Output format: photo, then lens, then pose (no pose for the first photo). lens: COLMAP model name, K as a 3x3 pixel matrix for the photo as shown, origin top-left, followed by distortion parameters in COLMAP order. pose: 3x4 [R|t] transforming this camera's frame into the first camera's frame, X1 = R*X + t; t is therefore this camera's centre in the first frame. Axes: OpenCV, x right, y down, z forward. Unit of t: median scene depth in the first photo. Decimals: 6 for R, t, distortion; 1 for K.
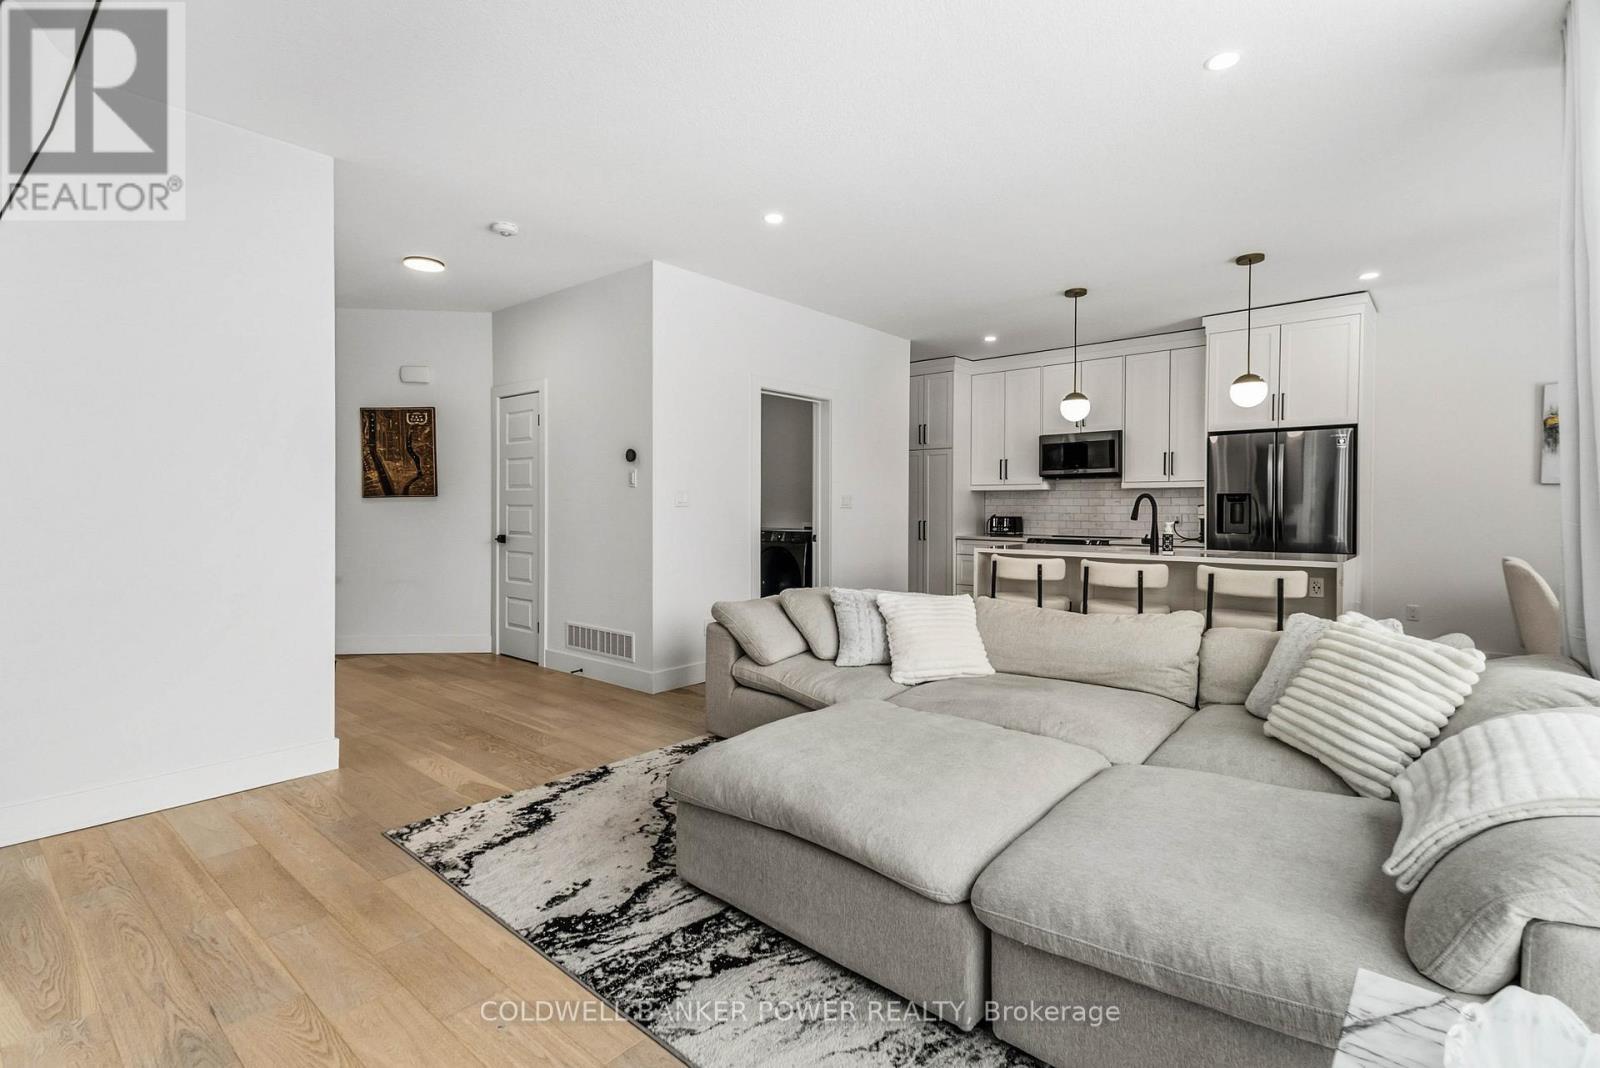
lens RADIAL K [[749.1, 0, 796.8], [0, 749.1, 519.8], [0, 0, 1]] dist [0.015136, -0.000727]
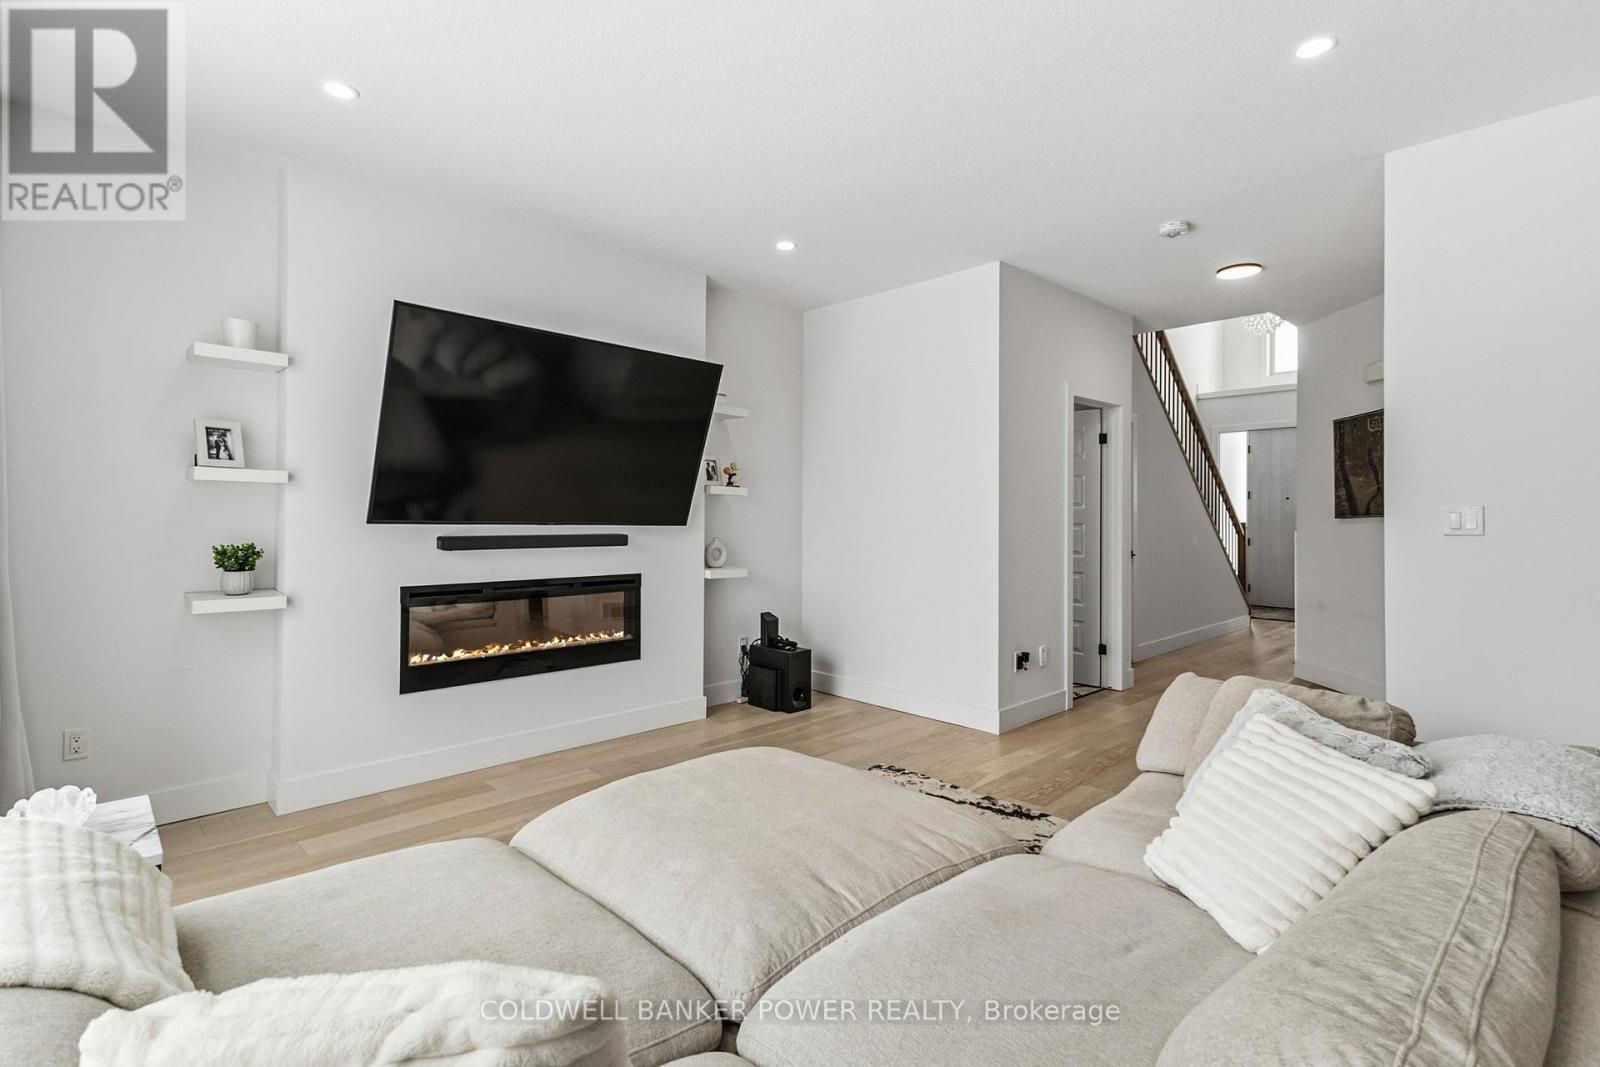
lens RADIAL K [[747.5, 0, 804.9], [0, 747.5, 515.8], [0, 0, 1]] dist [0.019413, 0.000436]
pose [[-0.082801, -0.008562, -0.996529, 0.424231], [-0.016687, 0.999835, -0.007204, -0.016056], [0.996426, 0.016033, -0.082930, 0.471819]]
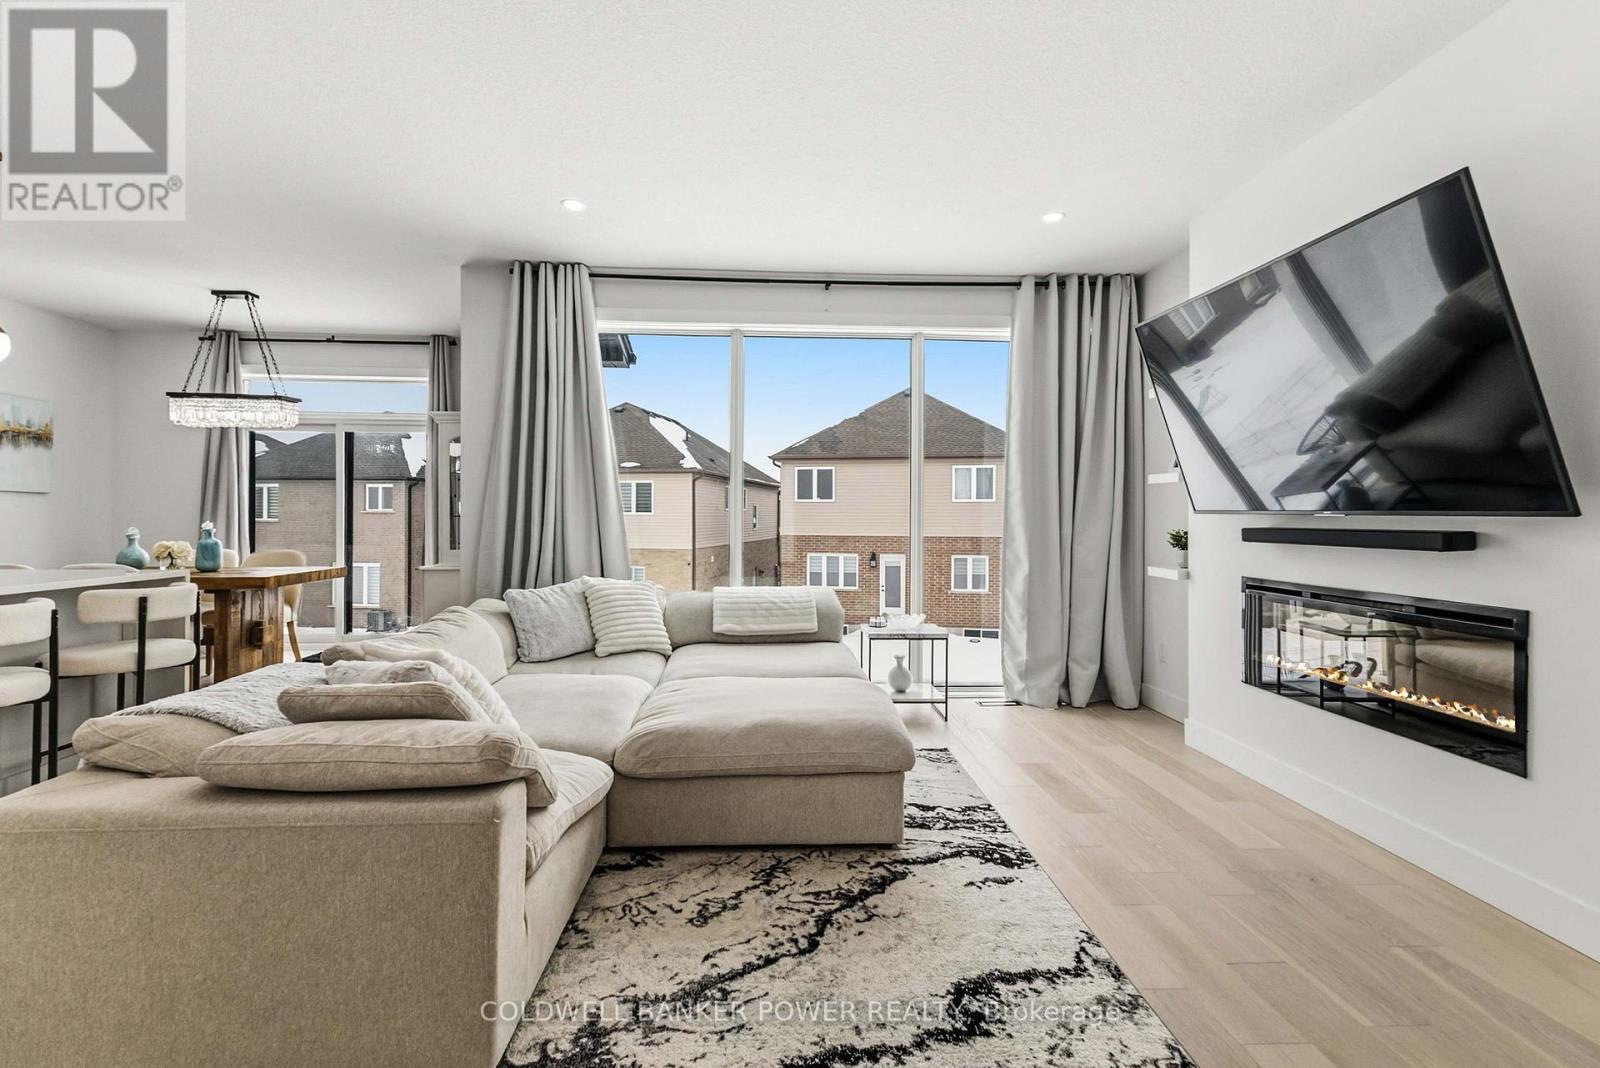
lens RADIAL K [[749.1, 0, 796.8], [0, 749.1, 519.8], [0, 0, 1]] dist [0.015136, -0.000727]
pose [[-0.698545, -0.007319, 0.715529, -0.357615], [0.001649, 0.999929, 0.011839, -0.011927], [-0.715564, 0.009450, -0.698483, 0.795529]]
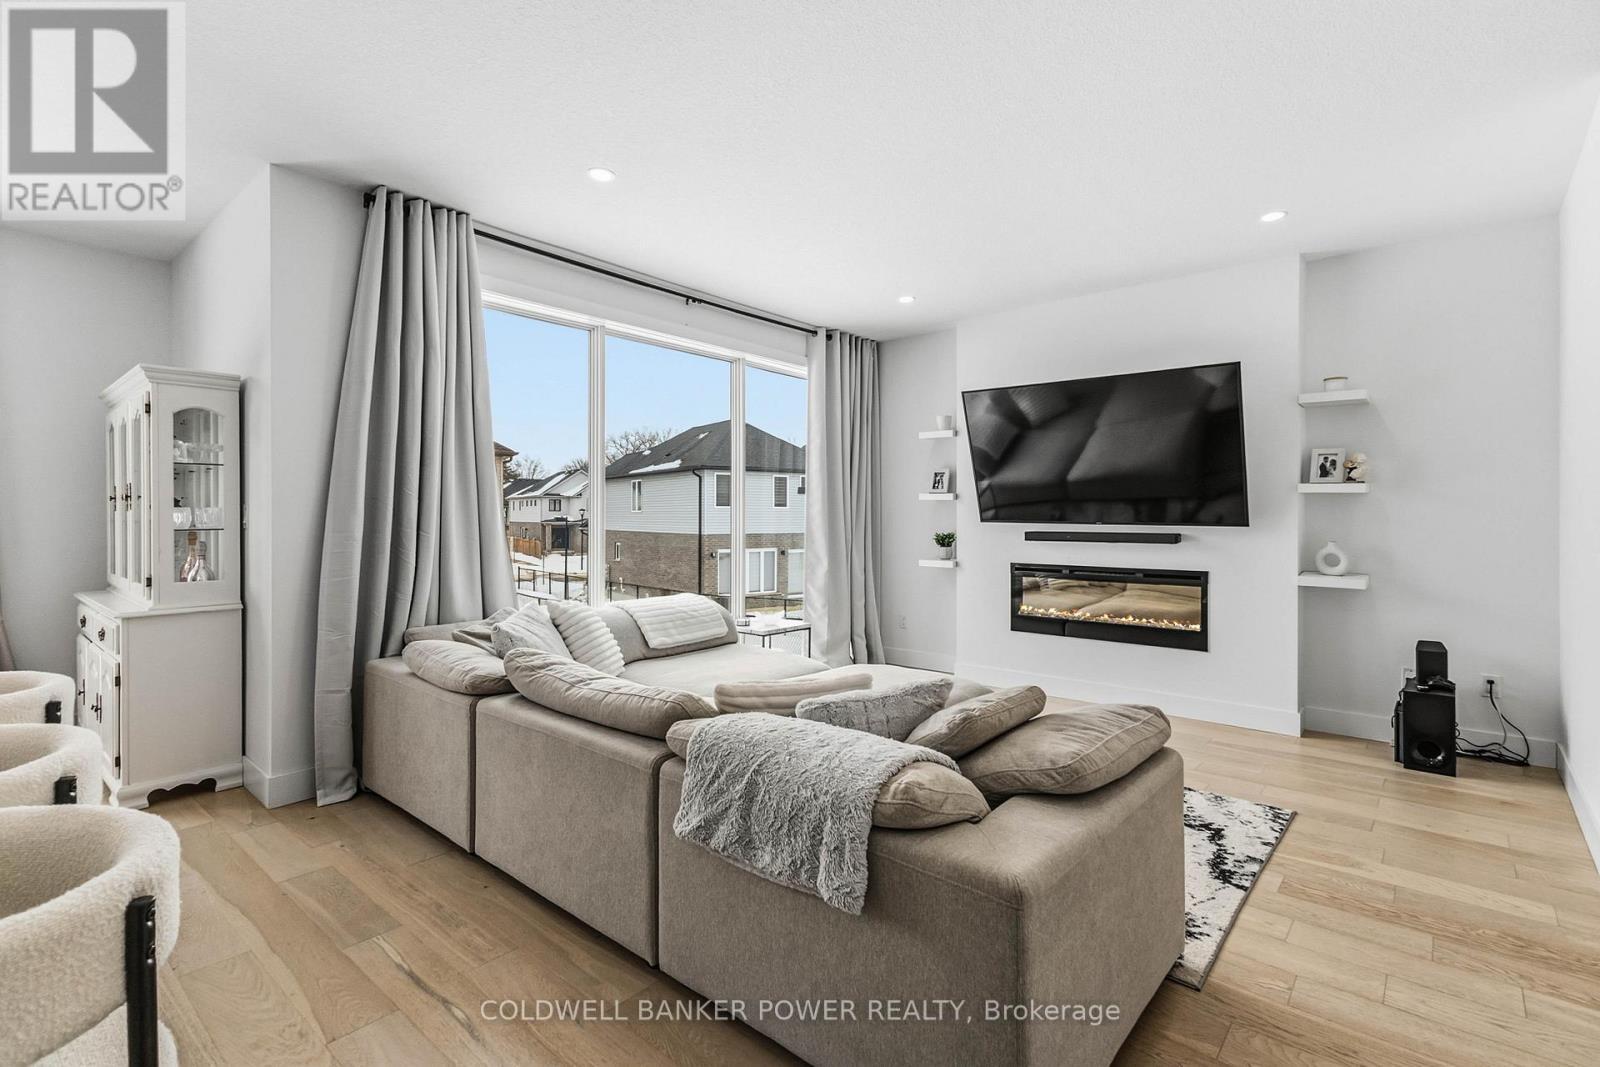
lens RADIAL K [[747.5, 0, 804.9], [0, 747.5, 515.8], [0, 0, 1]] dist [0.019413, 0.000436]
pose [[-0.999886, -0.005187, -0.014170, 0.117501], [-0.005371, 0.999902, 0.012966, -0.028516], [0.014101, 0.013041, -0.999816, 1.061881]]
